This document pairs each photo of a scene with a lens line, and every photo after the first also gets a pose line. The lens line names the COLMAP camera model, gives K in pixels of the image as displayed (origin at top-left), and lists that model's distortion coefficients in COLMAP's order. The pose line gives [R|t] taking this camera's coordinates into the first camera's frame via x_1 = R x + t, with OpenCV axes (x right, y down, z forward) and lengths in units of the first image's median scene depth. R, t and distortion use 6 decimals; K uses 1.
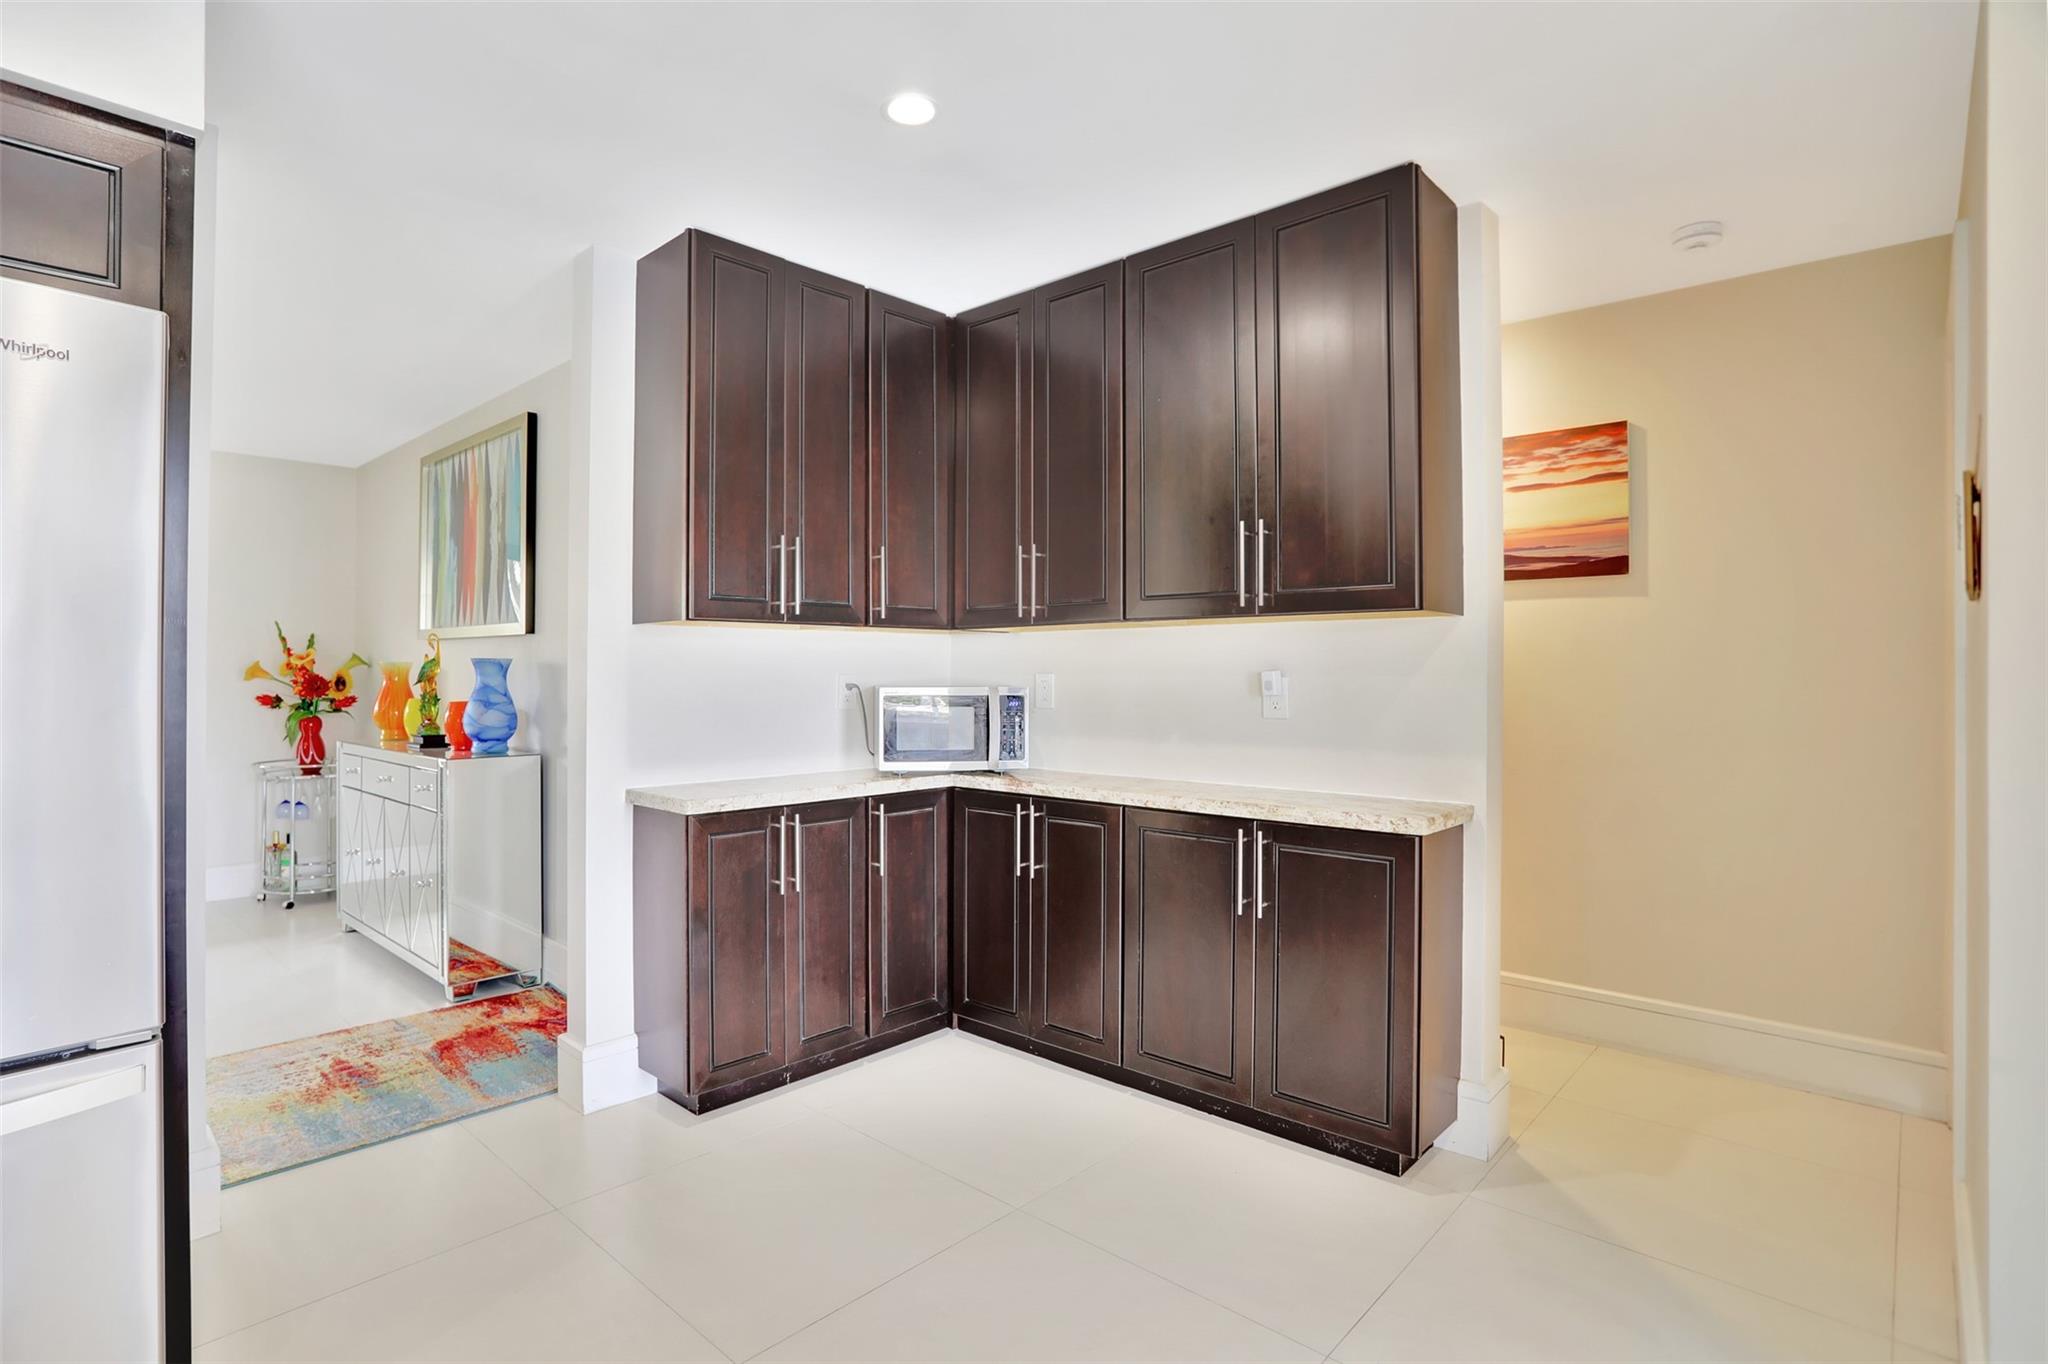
lens RADIAL K [[1009.6, 0, 998.9], [0, 1009.6, 666.4], [0, 0, 1]] dist [-0.051300, 0.021856]
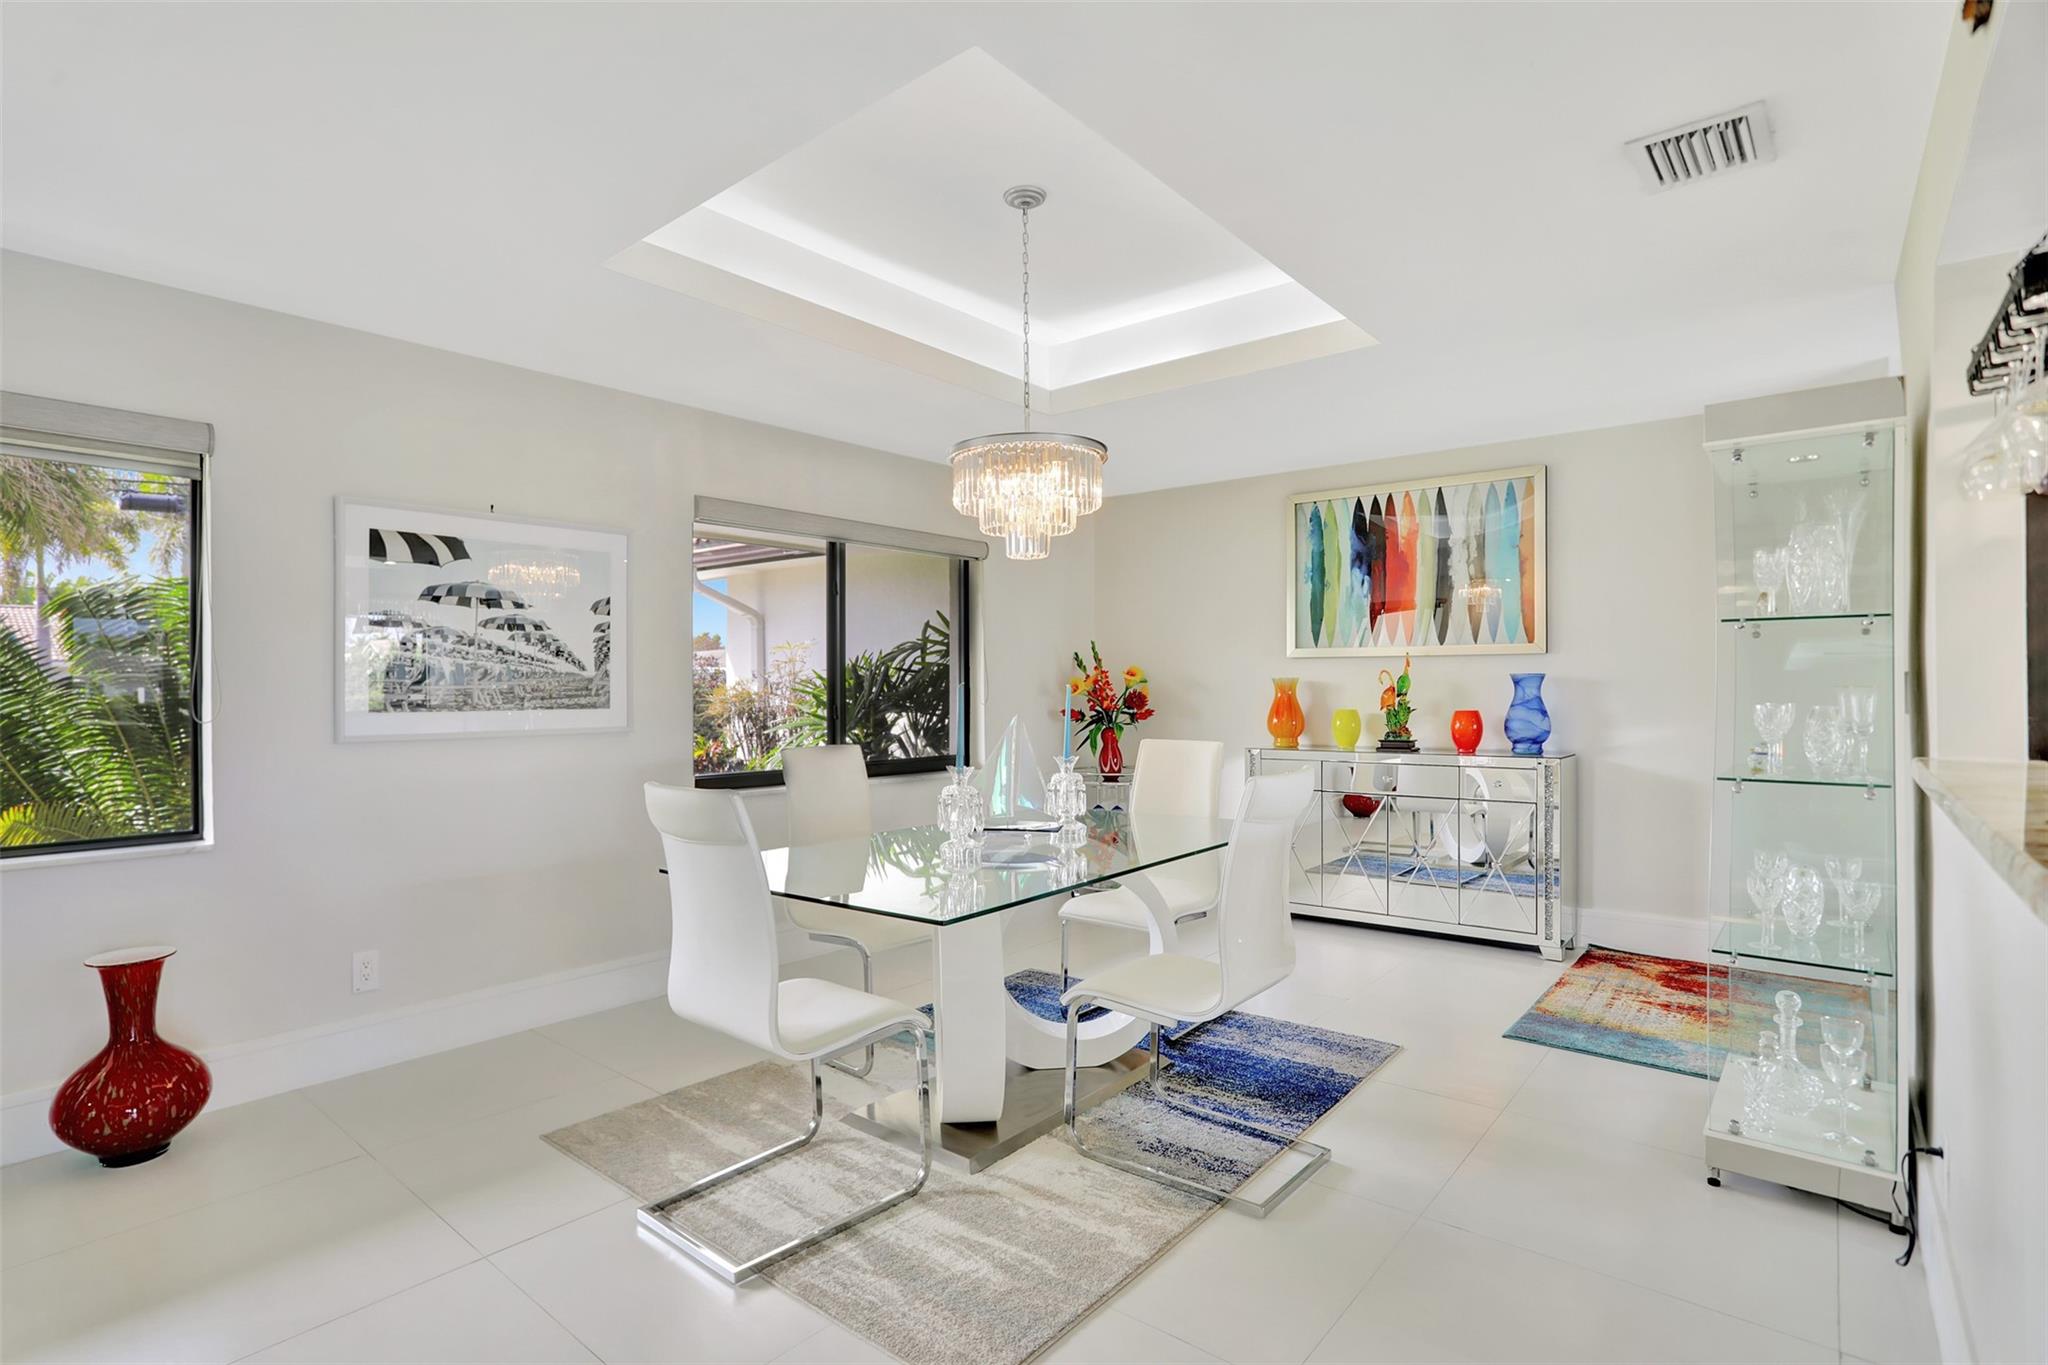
lens RADIAL K [[1009.6, 0, 1004.1], [0, 1009.6, 696.6], [0, 0, 1]] dist [-0.051300, 0.021856]
pose [[0.998544, -0.005988, 0.053604, -1.464805], [0.005412, 0.999926, 0.010877, 0.003725], [-0.053665, -0.010571, 0.998503, -0.181686]]
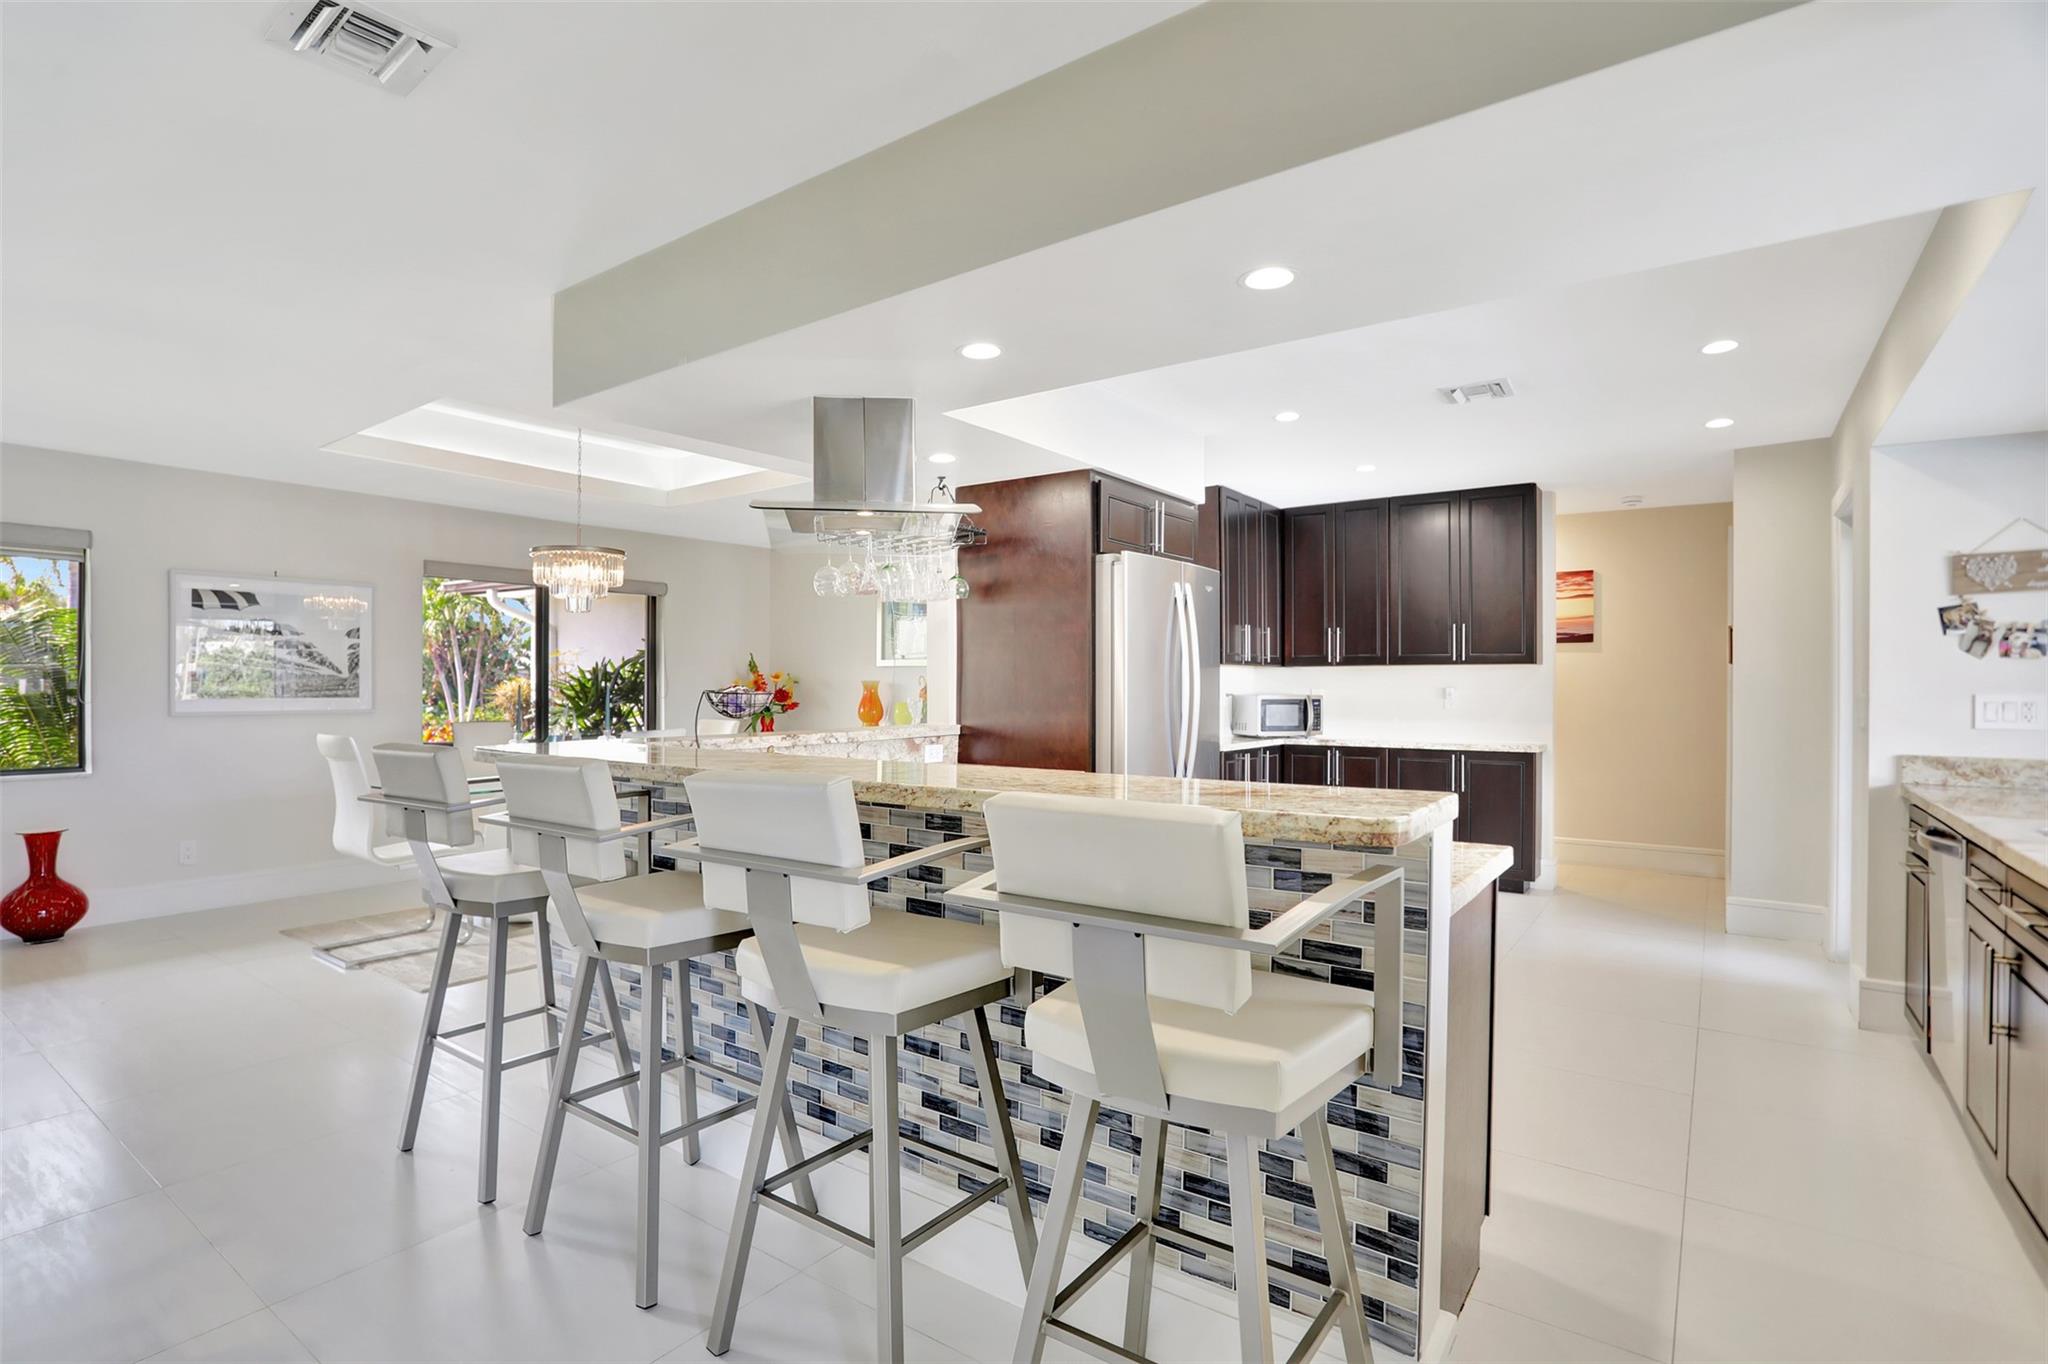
lens RADIAL K [[1009.6, 0, 988.9], [0, 1009.6, 695.7], [0, 0, 1]] dist [-0.051300, 0.021856]
pose [[0.993504, 0.000993, 0.113797, -0.891890], [-0.002397, 0.999923, 0.012198, -0.001737], [-0.113776, -0.012391, 0.993429, -0.966404]]
